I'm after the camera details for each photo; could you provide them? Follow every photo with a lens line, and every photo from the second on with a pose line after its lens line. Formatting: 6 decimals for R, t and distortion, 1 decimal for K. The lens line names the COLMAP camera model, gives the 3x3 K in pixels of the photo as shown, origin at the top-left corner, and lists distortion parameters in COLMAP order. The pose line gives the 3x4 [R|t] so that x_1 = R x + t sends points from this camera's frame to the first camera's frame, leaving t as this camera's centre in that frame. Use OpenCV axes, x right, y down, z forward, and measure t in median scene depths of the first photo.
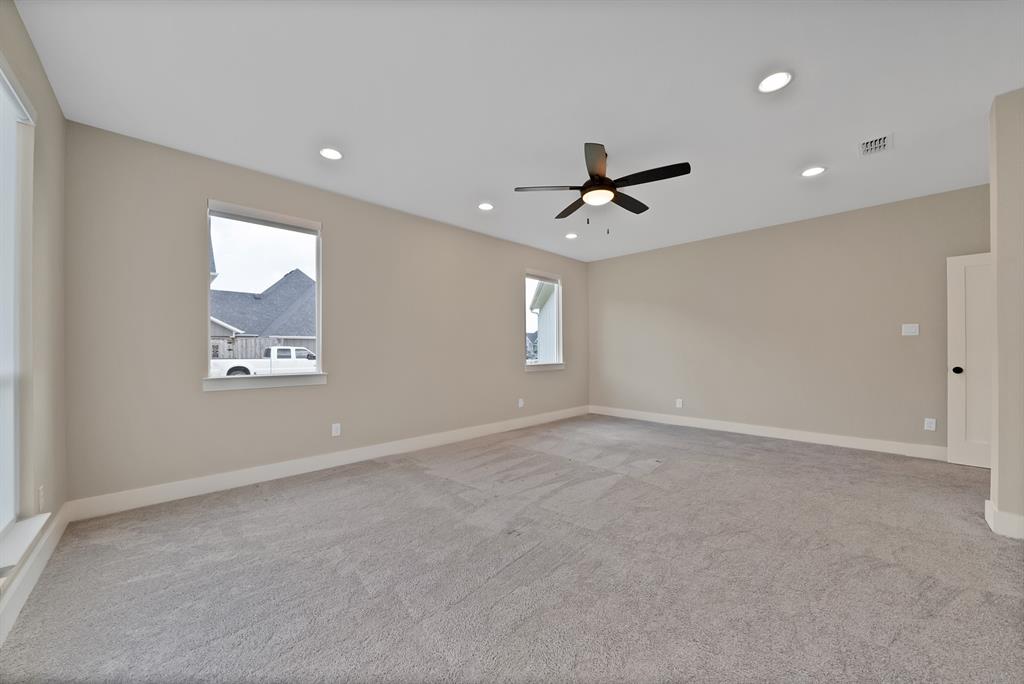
lens RADIAL K [[371.4, 0, 510.1], [0, 371.4, 347.9], [0, 0, 1]] dist [-0.013333, 0.000197]
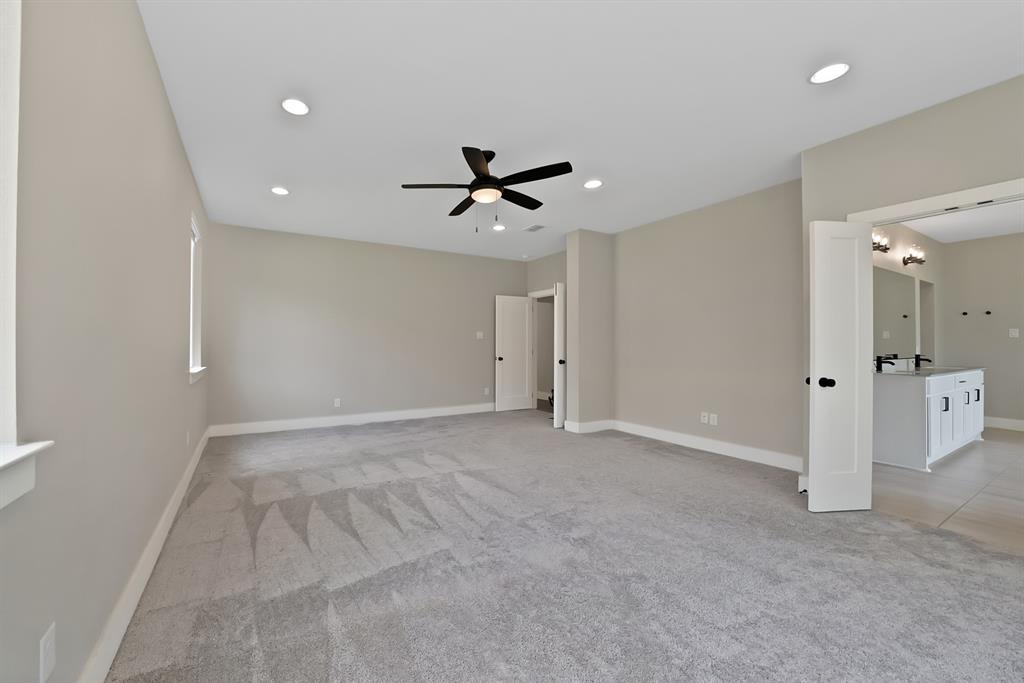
lens RADIAL K [[371.4, 0, 488.1], [0, 371.4, 342.7], [0, 0, 1]] dist [-0.013333, 0.000197]
pose [[0.269794, 0.012084, 0.962842, -0.565782], [-0.009705, 0.999905, -0.009829, -0.000249], [-0.962869, -0.006693, 0.269886, 0.563494]]
